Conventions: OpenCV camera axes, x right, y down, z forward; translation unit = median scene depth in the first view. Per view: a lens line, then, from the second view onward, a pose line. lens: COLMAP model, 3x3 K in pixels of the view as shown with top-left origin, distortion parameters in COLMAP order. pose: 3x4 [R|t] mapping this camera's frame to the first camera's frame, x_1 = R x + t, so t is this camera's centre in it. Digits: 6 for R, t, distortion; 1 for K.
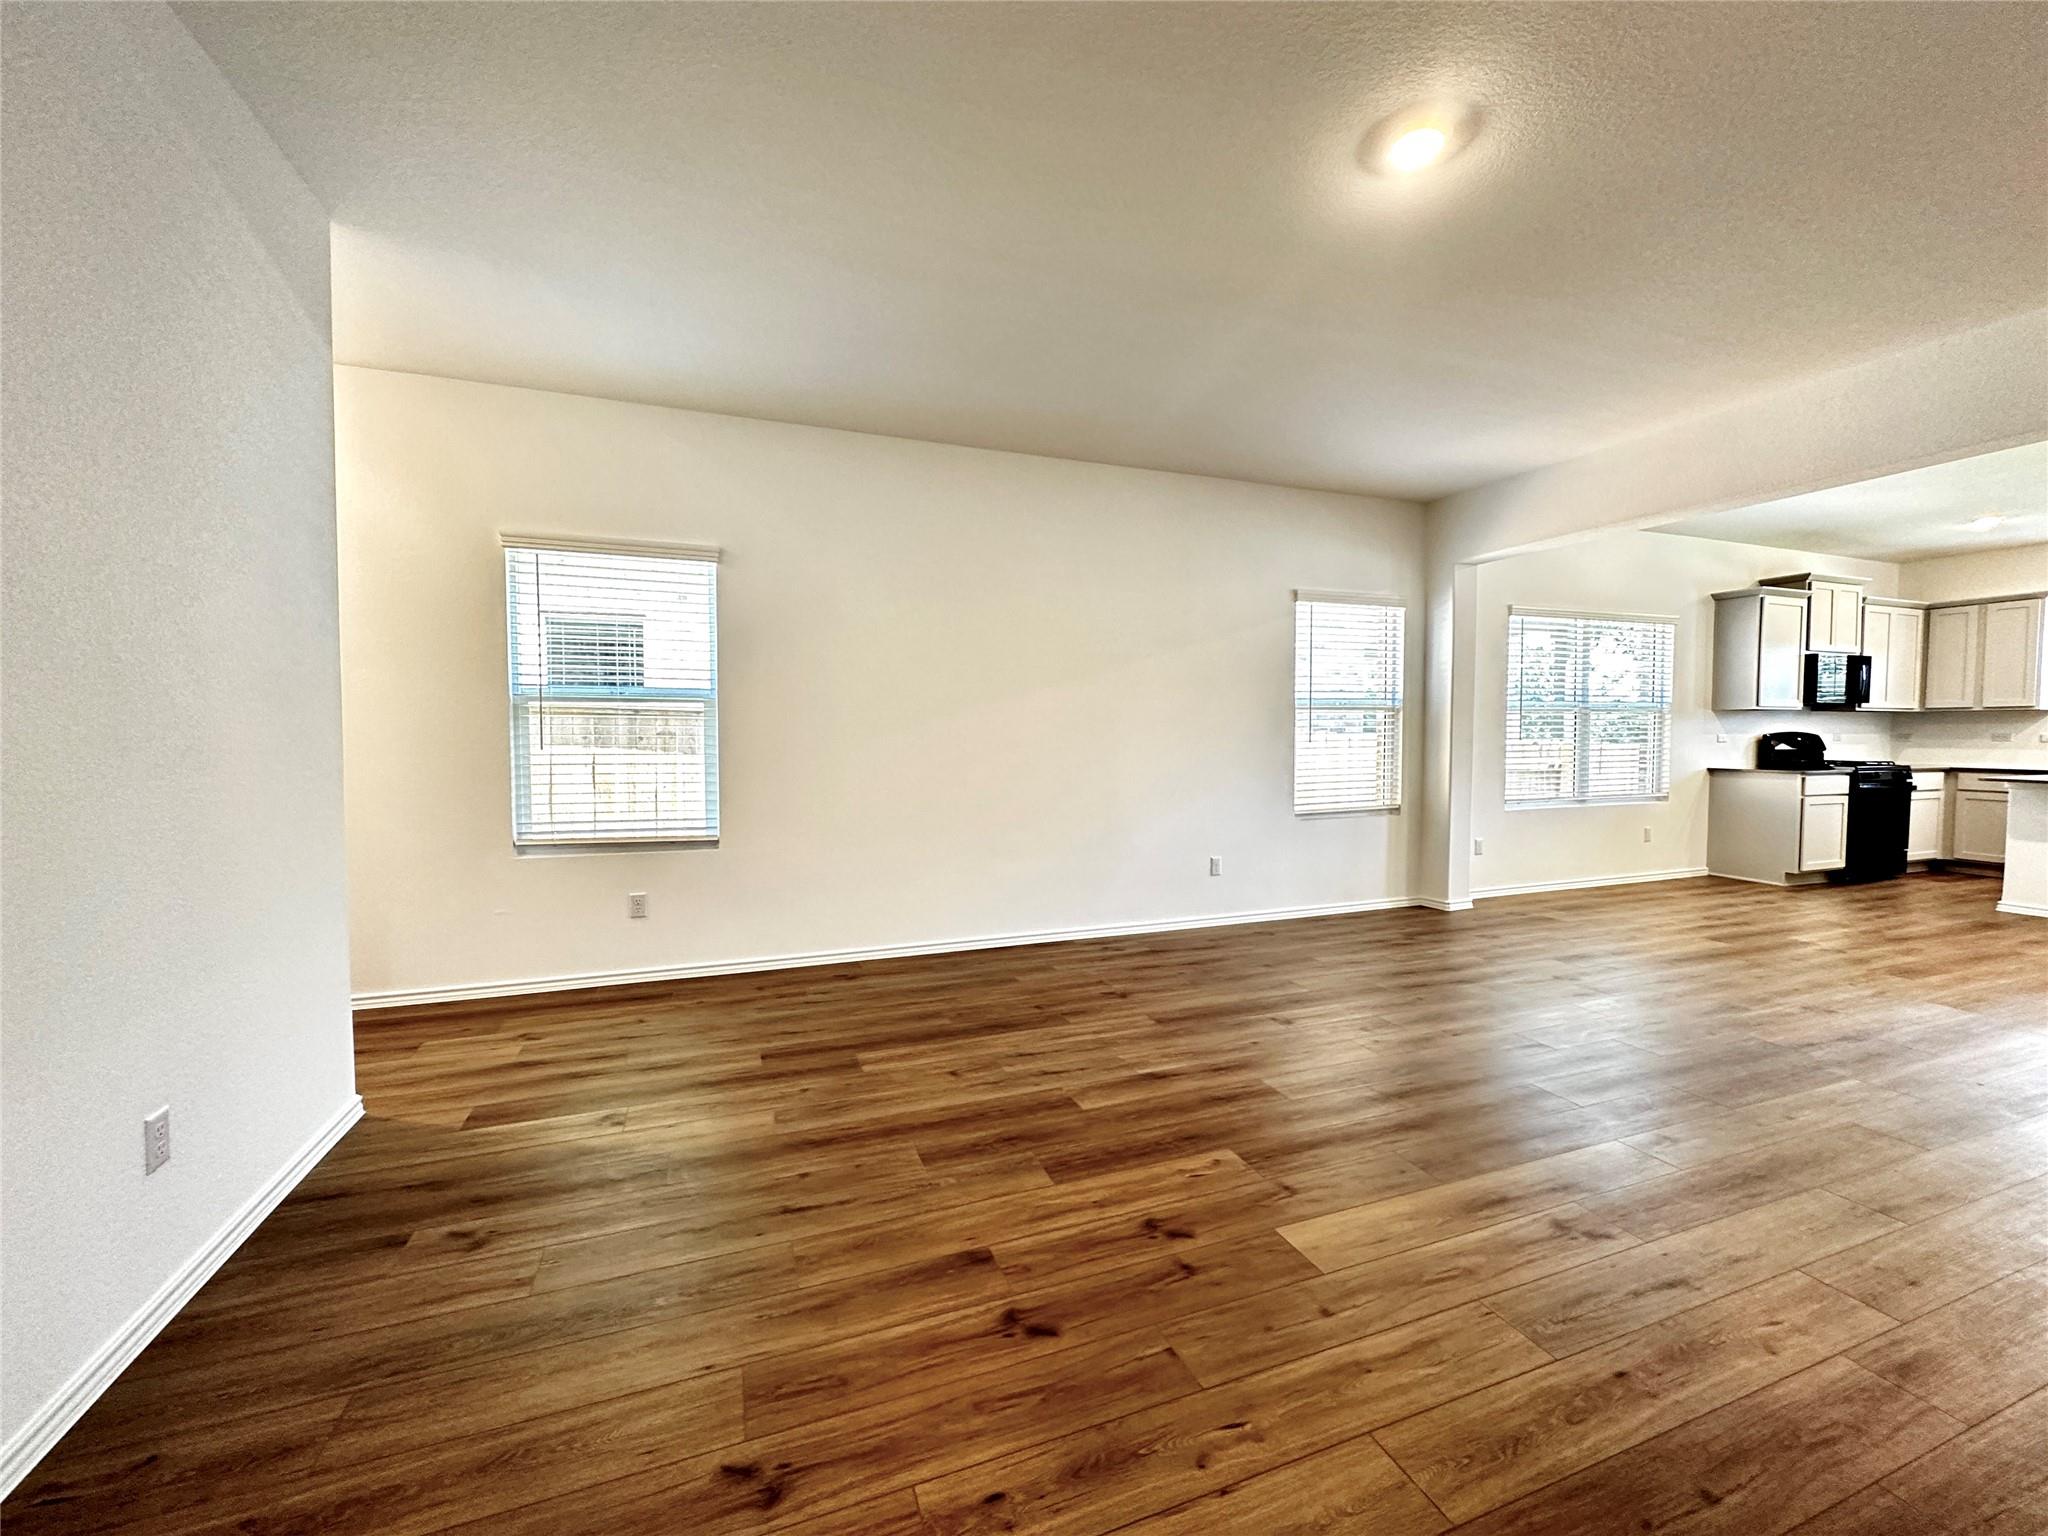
lens RADIAL K [[820.8, 0, 1024.0], [0, 820.8, 768.0], [0, 0, 1]] dist [0.000590, 0.000059]
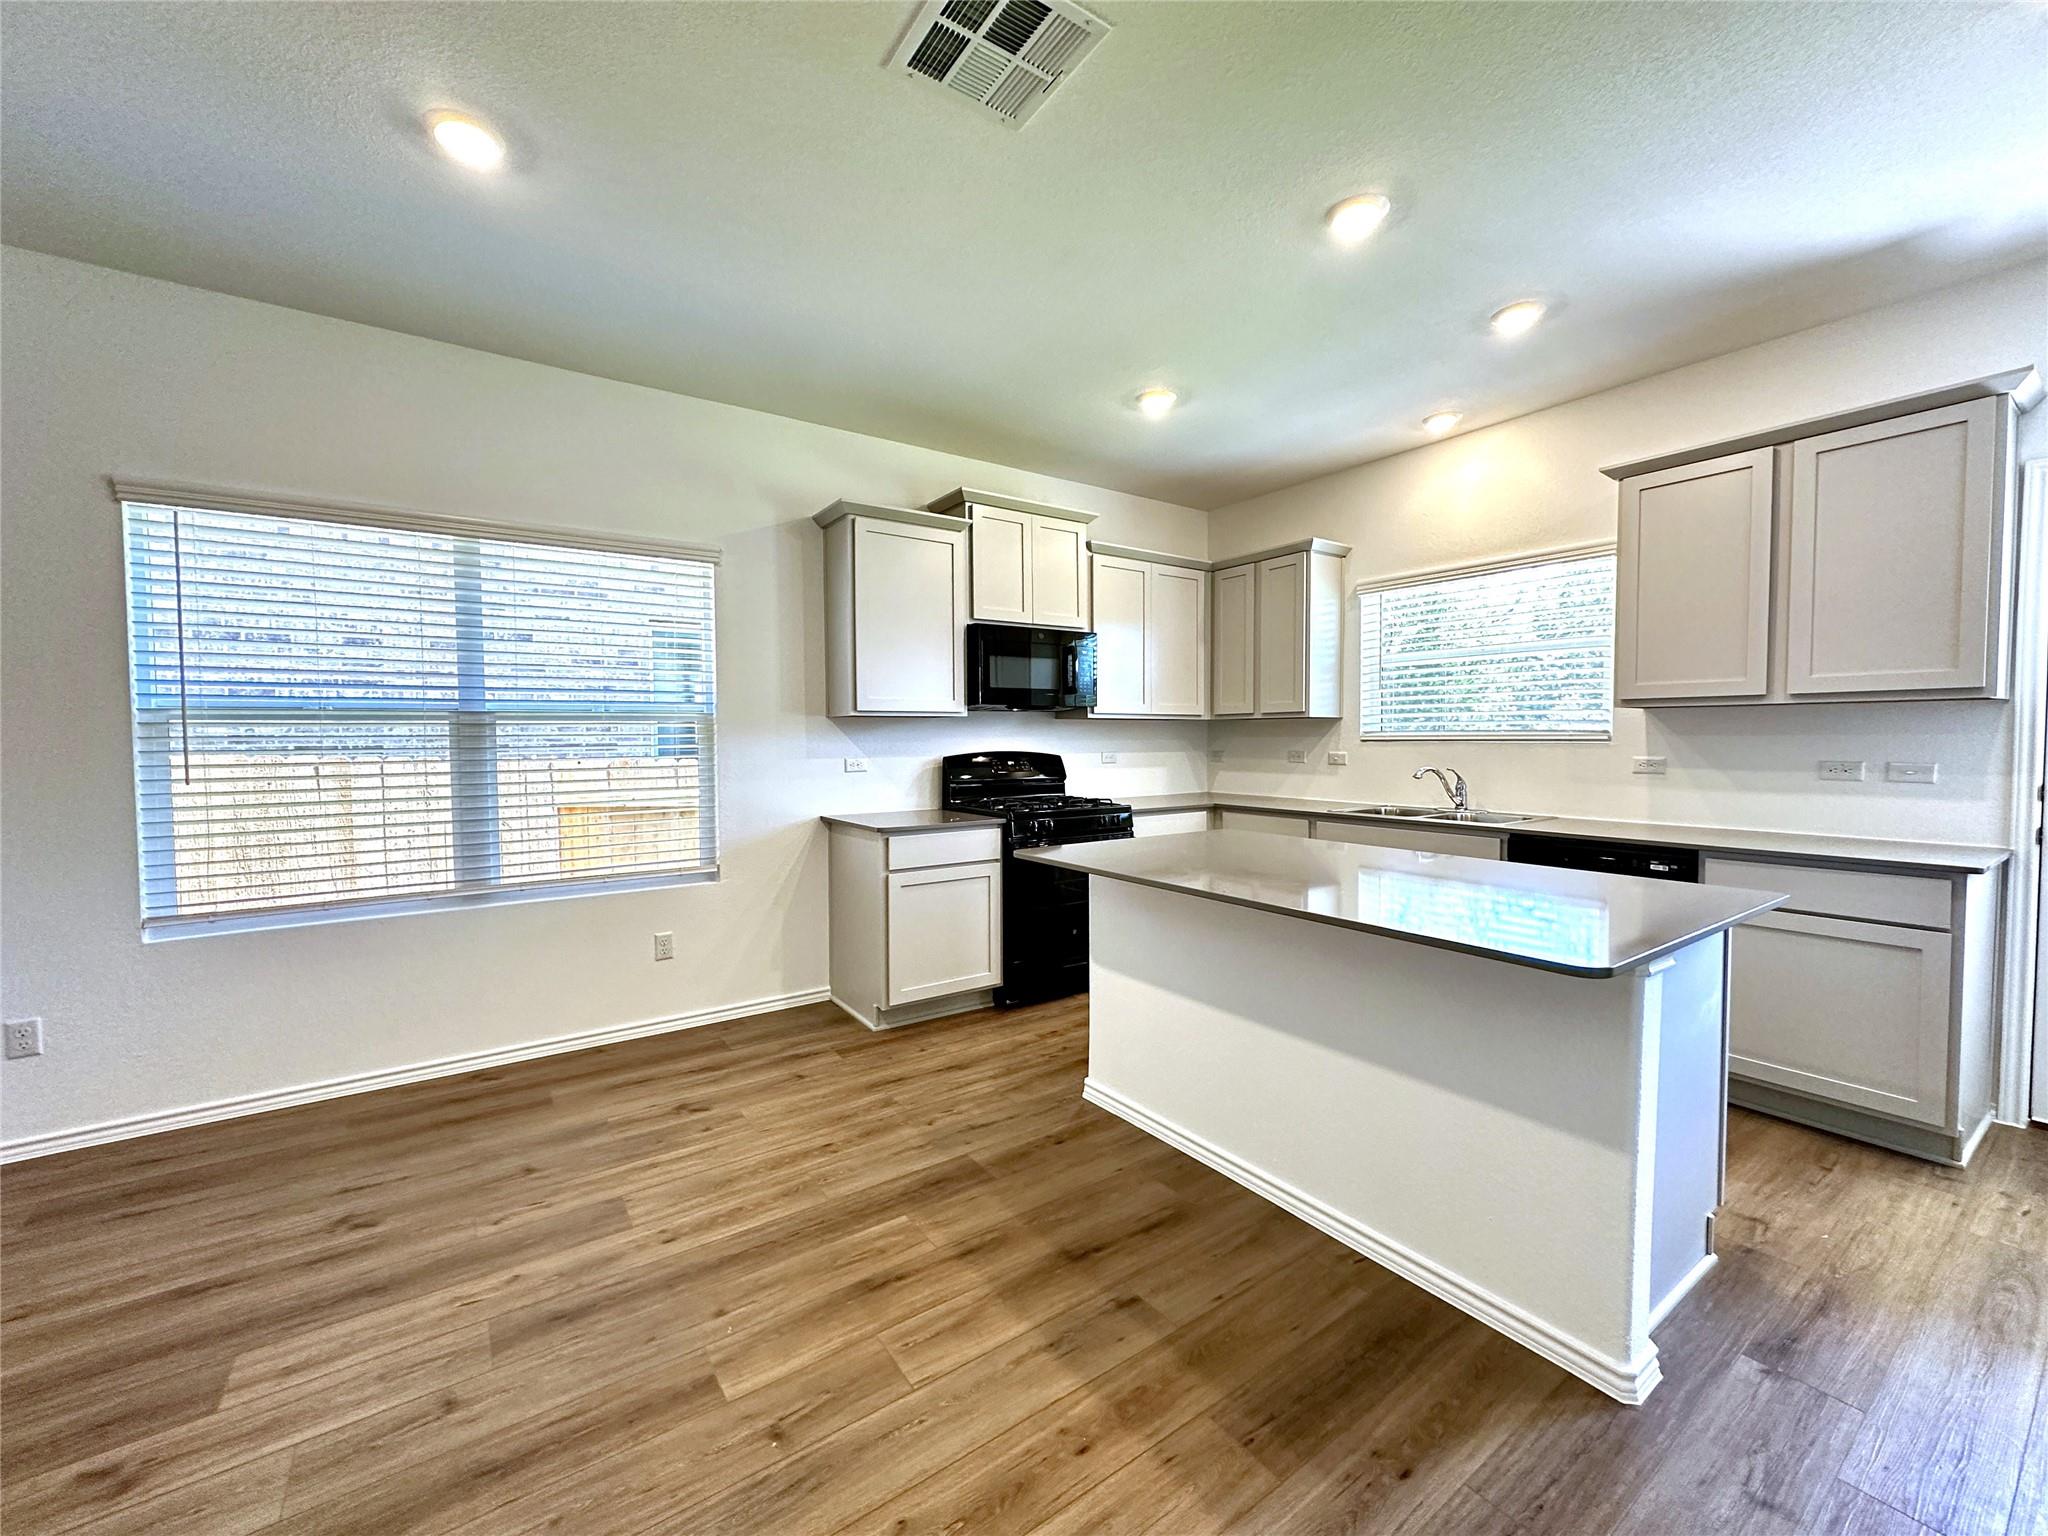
lens RADIAL K [[820.8, 0, 1024.0], [0, 820.8, 768.0], [0, 0, 1]] dist [0.000590, 0.000059]
pose [[0.968890, -0.012074, 0.247198, 0.831898], [0.012298, 0.999924, 0.000637, -0.032678], [-0.247187, 0.002422, 0.968965, 0.401056]]
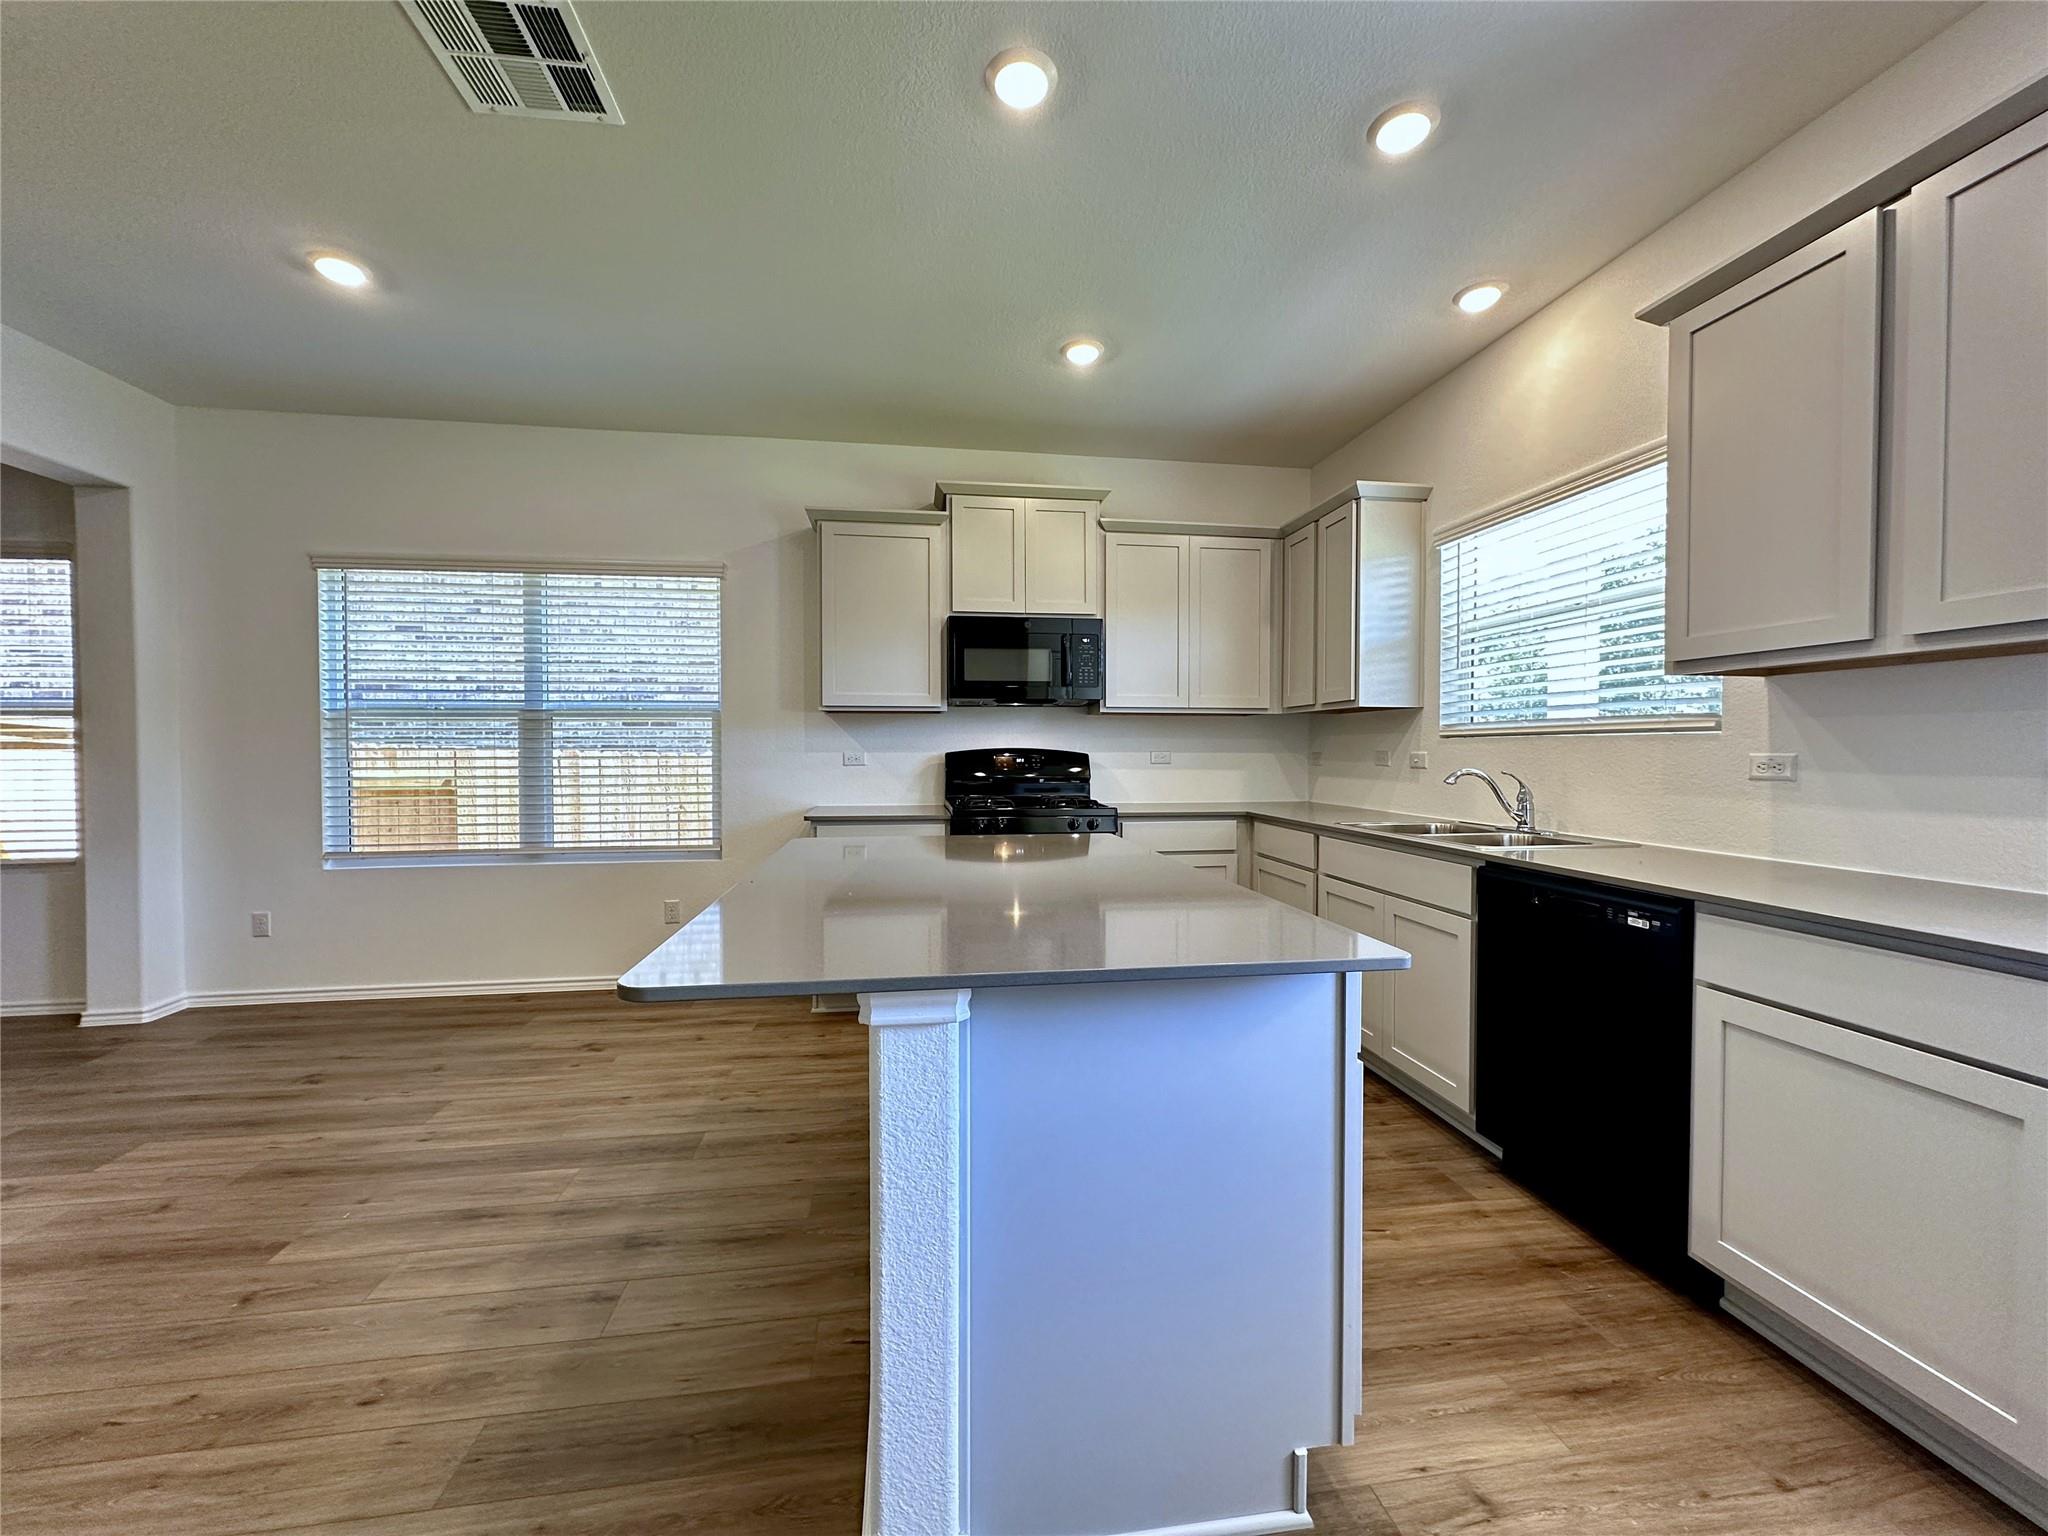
lens RADIAL K [[820.8, 0, 1024.0], [0, 820.8, 768.0], [0, 0, 1]] dist [0.000590, 0.000059]
pose [[0.977337, 0.007374, -0.211560, 1.118234], [-0.011050, 0.999808, -0.016200, -0.020582], [0.211400, 0.018171, 0.977231, 0.426963]]
